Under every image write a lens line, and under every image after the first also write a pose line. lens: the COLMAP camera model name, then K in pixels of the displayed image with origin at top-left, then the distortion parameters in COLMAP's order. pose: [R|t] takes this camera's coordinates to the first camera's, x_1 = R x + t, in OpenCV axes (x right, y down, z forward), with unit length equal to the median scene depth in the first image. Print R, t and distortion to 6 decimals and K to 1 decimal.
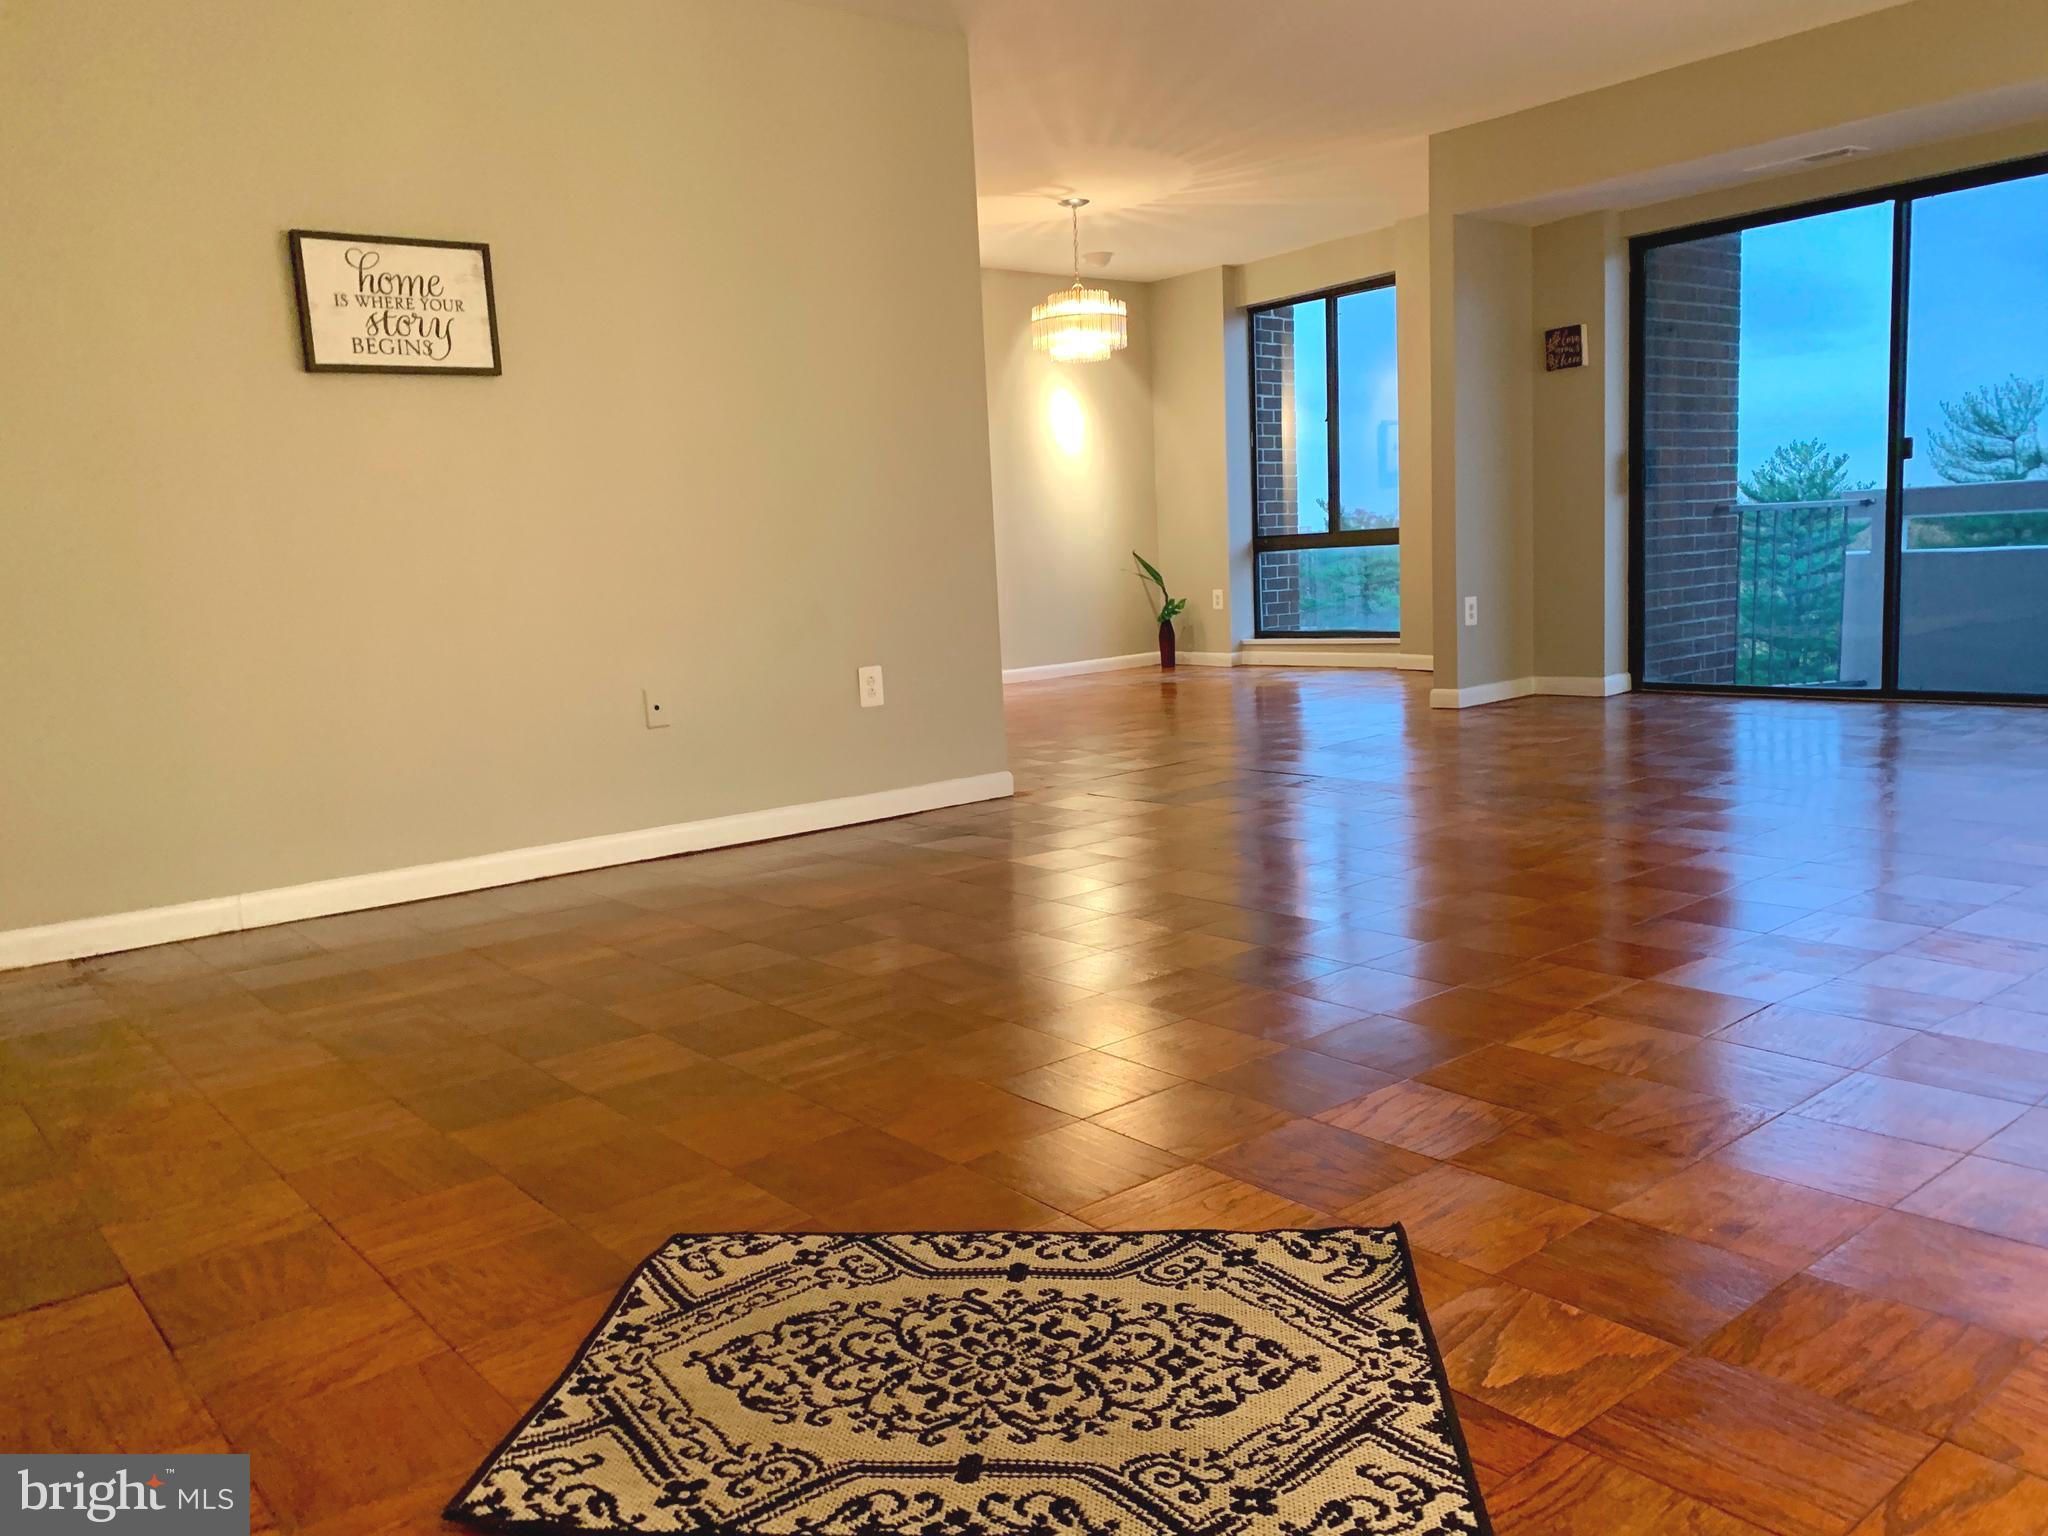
lens RADIAL K [[1572.0, 0, 1019.8], [0, 1572.0, 791.9], [0, 0, 1]] dist [0.035556, -0.037500]
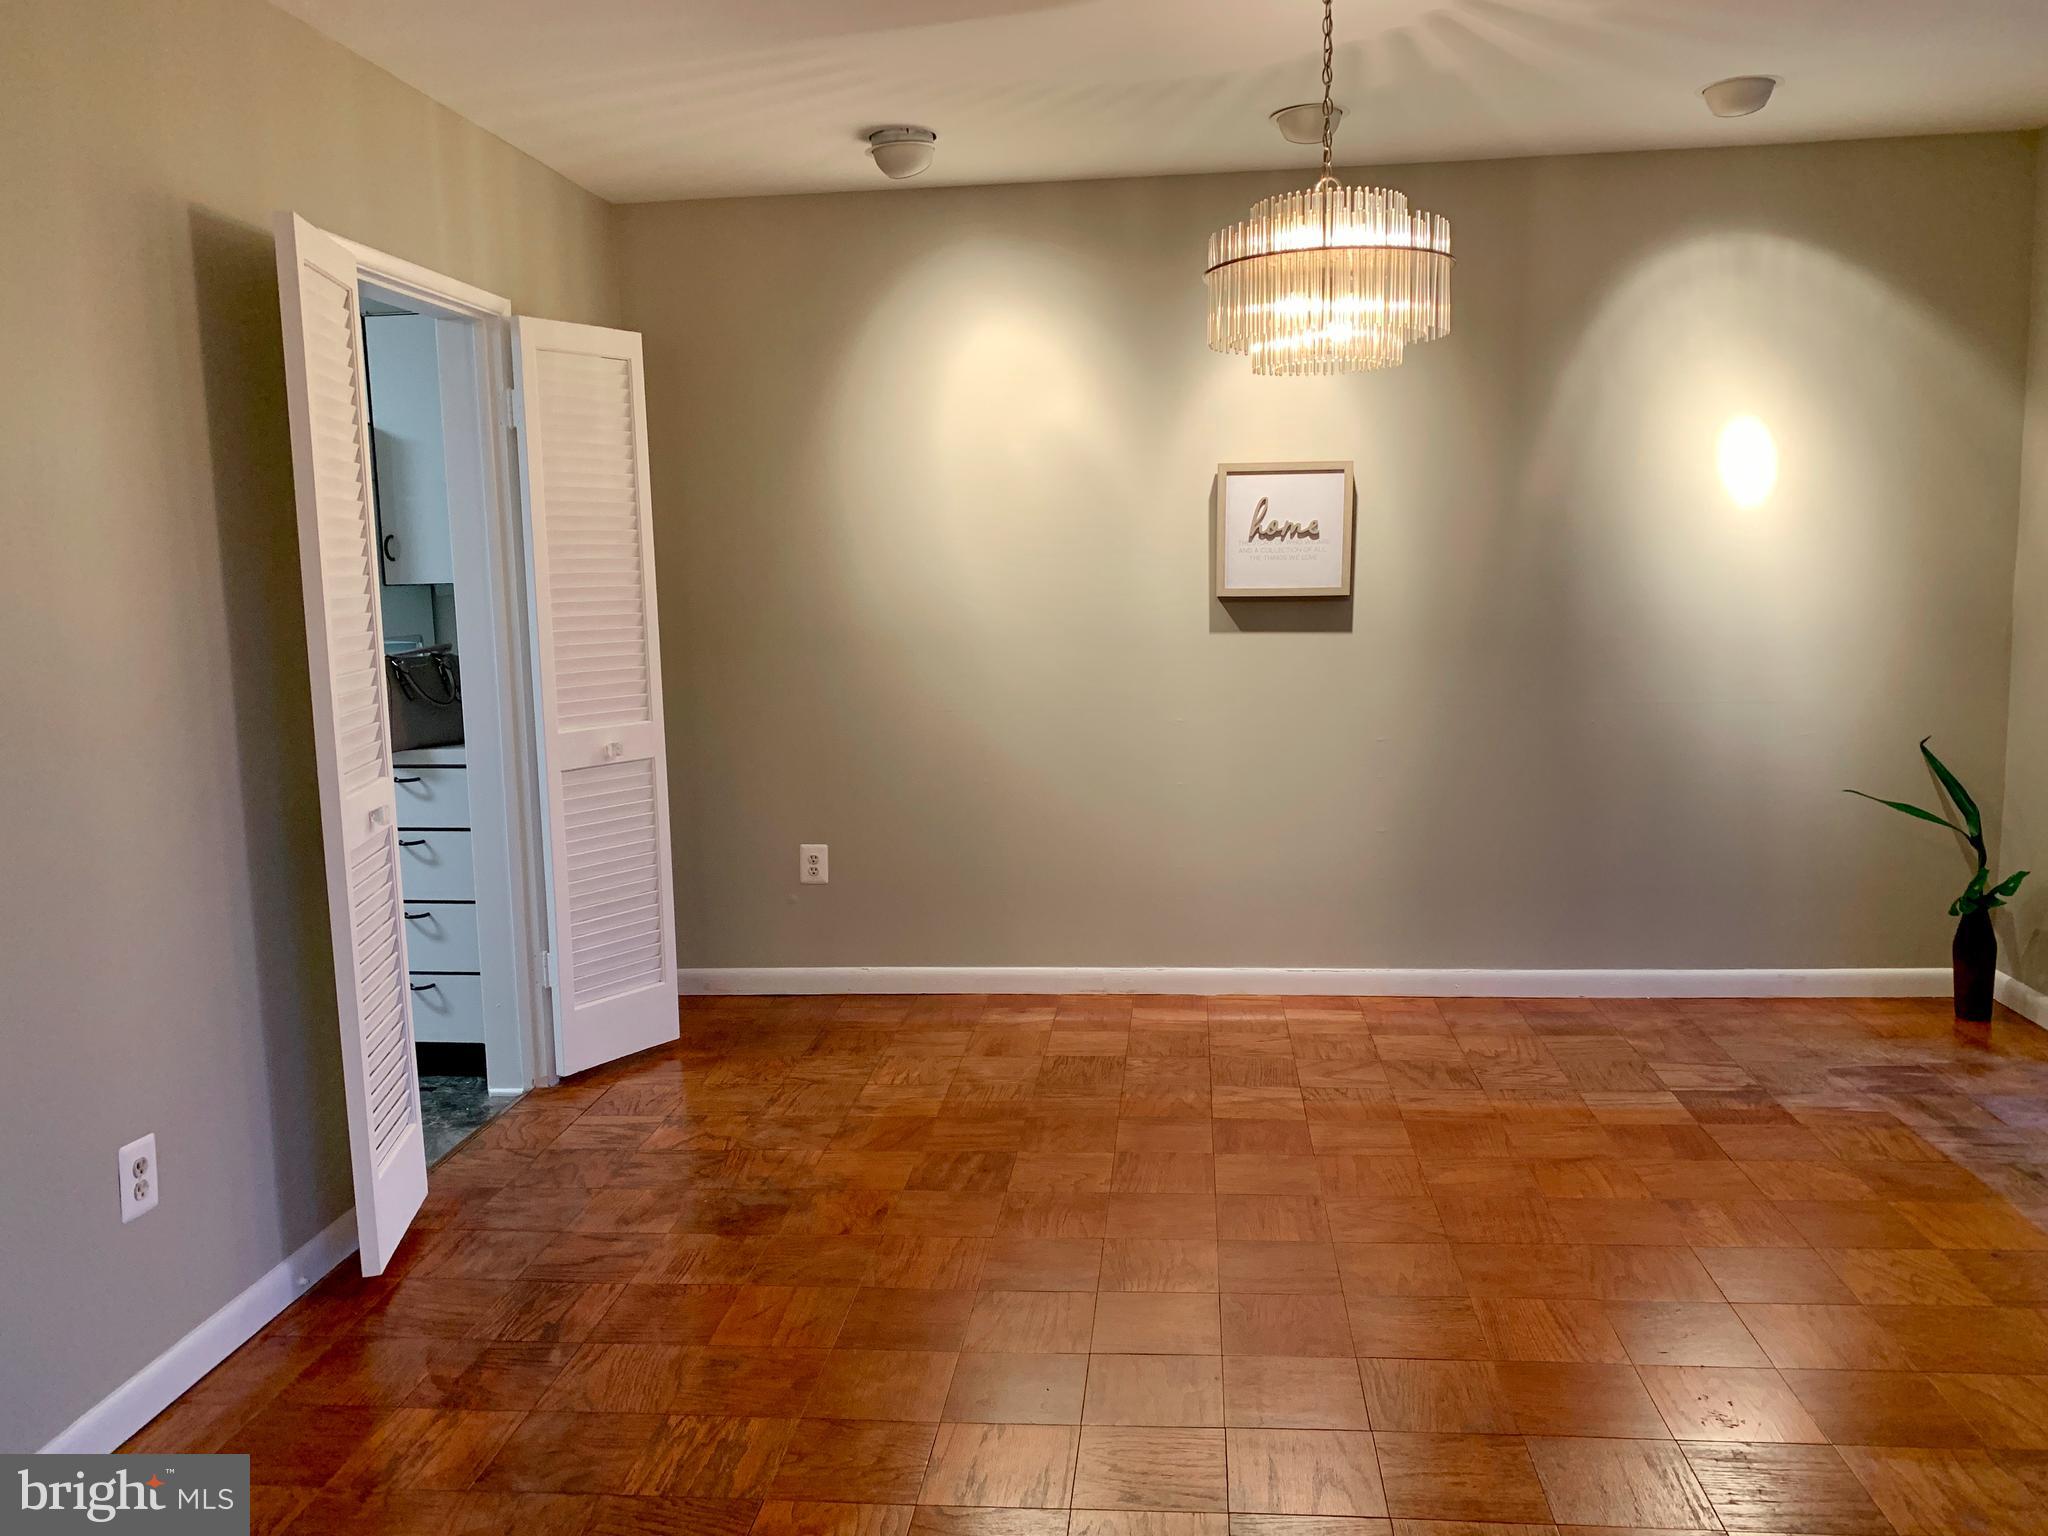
lens RADIAL K [[1572.0, 0, 1026.6], [0, 1572.0, 764.9], [0, 0, 1]] dist [0.035556, -0.037500]
pose [[0.710061, 0.139432, -0.690197, 0.570488], [-0.124913, 0.989595, 0.071408, -0.413683], [0.692971, 0.035511, 0.720090, 1.405661]]
